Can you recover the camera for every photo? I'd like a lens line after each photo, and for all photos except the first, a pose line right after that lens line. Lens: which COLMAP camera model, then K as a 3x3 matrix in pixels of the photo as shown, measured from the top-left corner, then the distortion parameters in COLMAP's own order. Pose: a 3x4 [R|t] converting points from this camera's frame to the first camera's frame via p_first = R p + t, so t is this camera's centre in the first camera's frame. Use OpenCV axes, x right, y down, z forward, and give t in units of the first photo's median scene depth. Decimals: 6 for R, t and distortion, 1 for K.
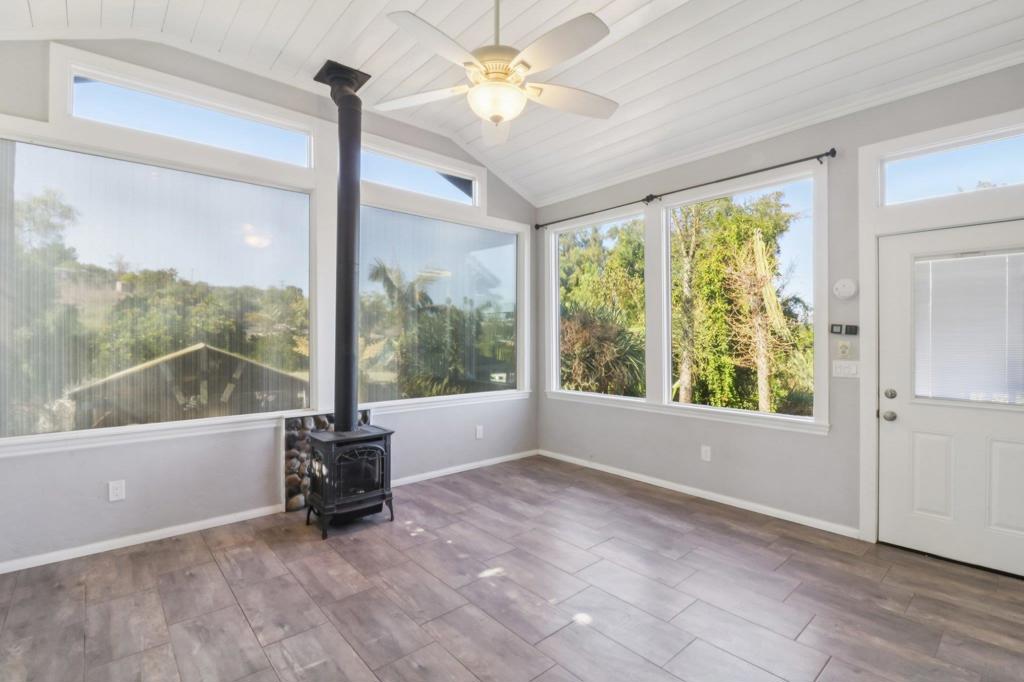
lens RADIAL K [[482.1, 0, 509.6], [0, 482.1, 341.4], [0, 0, 1]] dist [0.002231, -0.005237]
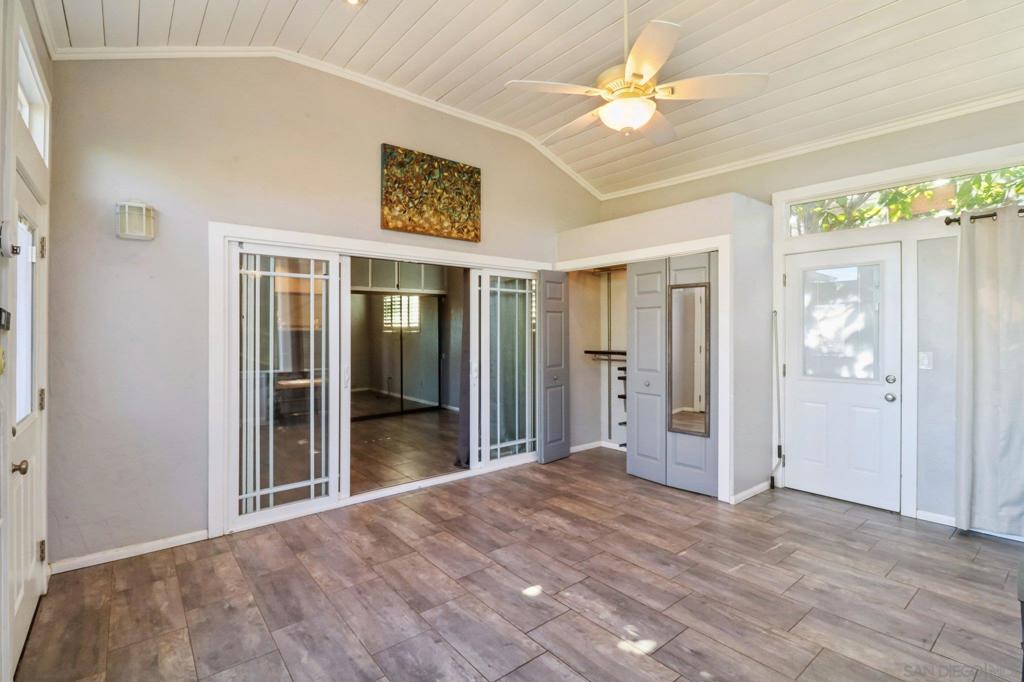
lens RADIAL K [[482.1, 0, 523.2], [0, 482.1, 335.8], [0, 0, 1]] dist [0.002231, -0.005237]
pose [[-0.999872, 0.007330, 0.014250, 0.134245], [0.007674, 0.999677, 0.024226, -0.020613], [-0.014068, 0.024332, -0.999605, 1.505763]]
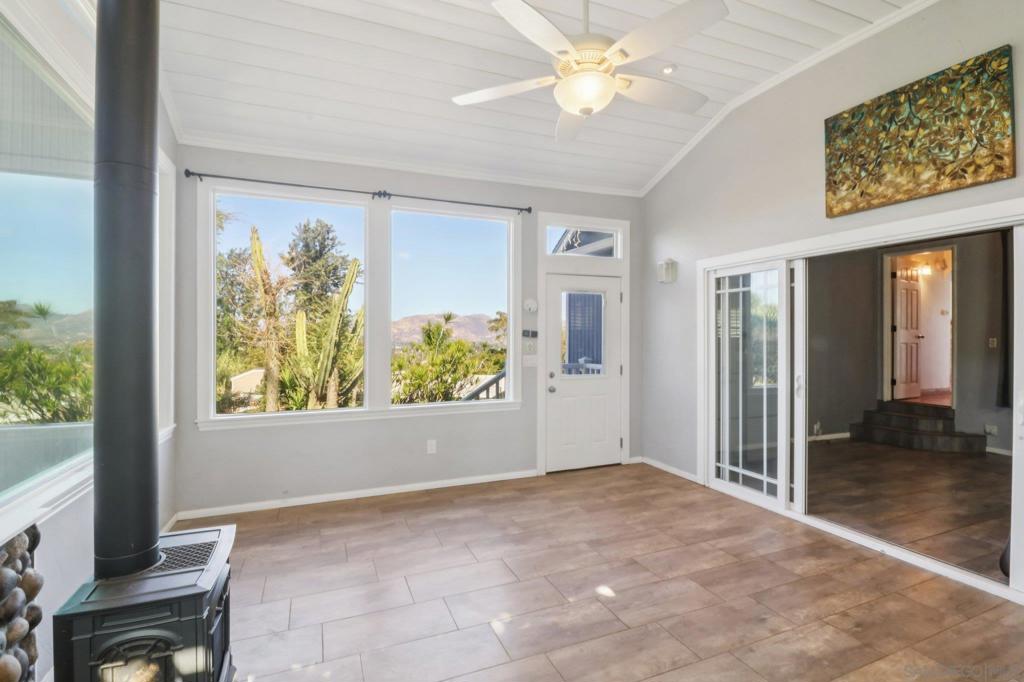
lens RADIAL K [[482.1, 0, 513.5], [0, 482.1, 338.5], [0, 0, 1]] dist [0.002231, -0.005237]
pose [[0.308763, -0.002167, 0.951137, -0.702744], [0.010276, 0.999947, -0.001058, -0.010364], [-0.951084, 0.010100, 0.308769, 0.607990]]
